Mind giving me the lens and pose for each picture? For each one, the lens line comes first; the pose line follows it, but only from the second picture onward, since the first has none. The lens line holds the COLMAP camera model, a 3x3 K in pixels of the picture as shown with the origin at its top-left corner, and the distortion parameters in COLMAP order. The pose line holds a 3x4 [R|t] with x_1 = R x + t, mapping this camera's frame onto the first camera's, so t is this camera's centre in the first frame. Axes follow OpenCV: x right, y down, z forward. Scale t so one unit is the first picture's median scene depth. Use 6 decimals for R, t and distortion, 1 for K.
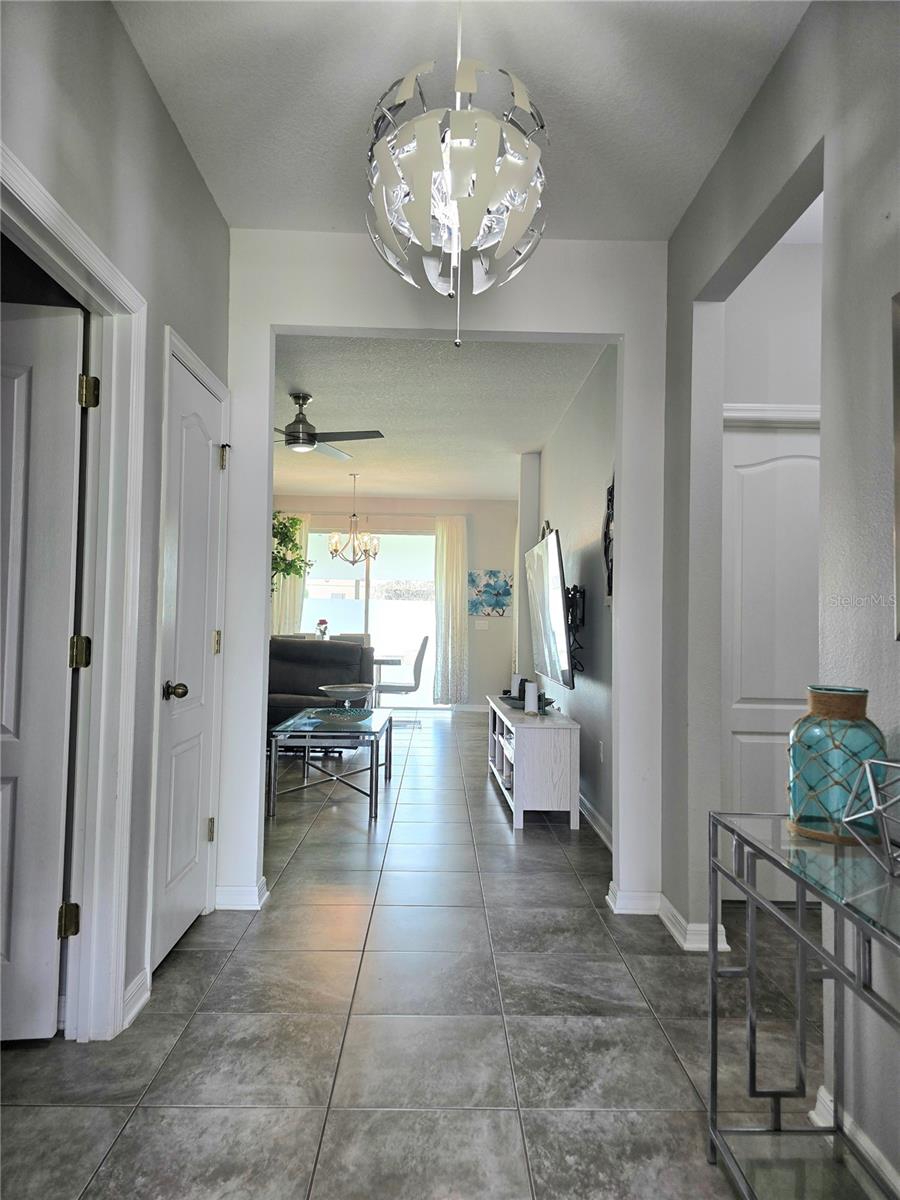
lens RADIAL K [[804.0, 0, 454.4], [0, 804.0, 595.7], [0, 0, 1]] dist [0.087000, -0.087134]
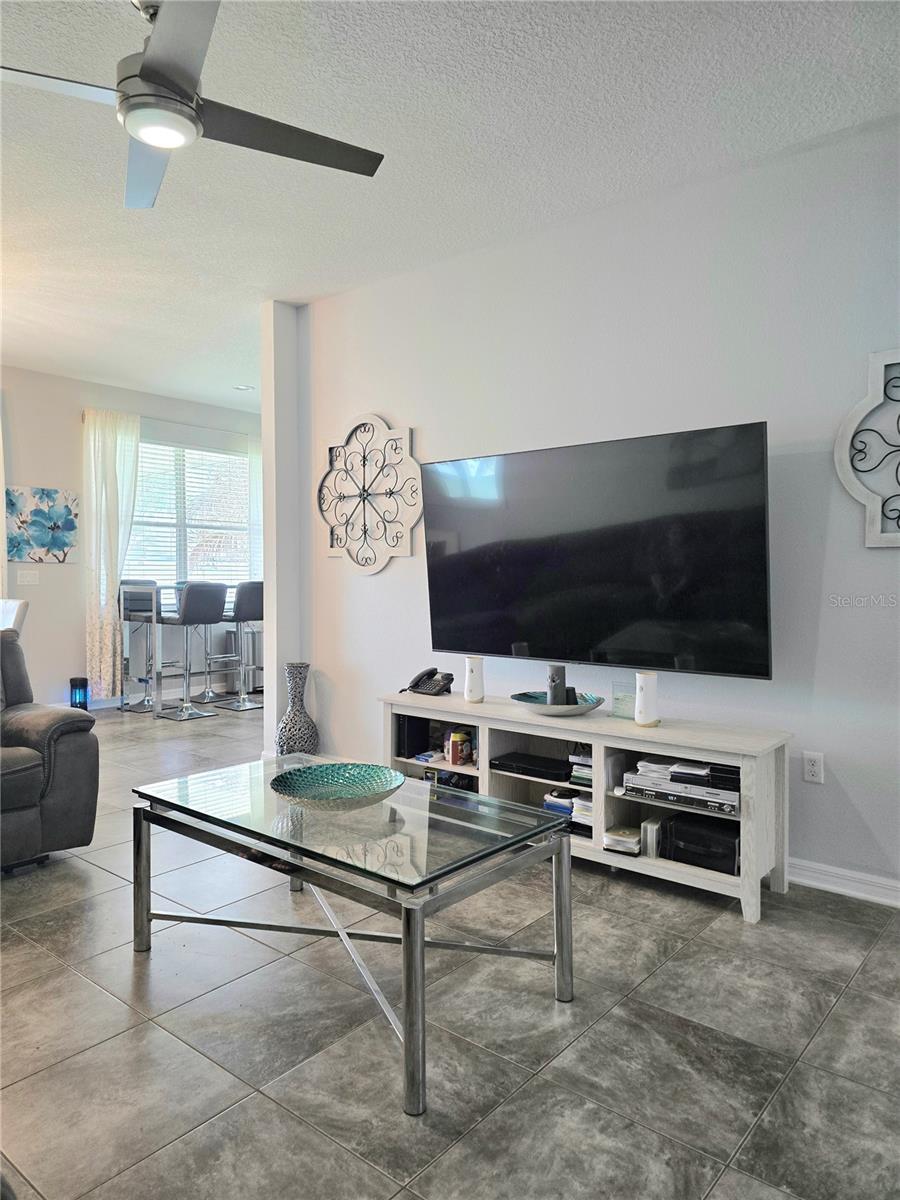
lens RADIAL K [[799.8, 0, 450.0], [0, 799.8, 600.0], [0, 0, 1]] dist [0.058917, -0.050683]
pose [[0.651808, -0.045688, 0.757006, -0.224334], [-0.011754, 0.997455, 0.070321, 0.006588], [-0.758293, -0.054734, 0.649612, 0.356147]]
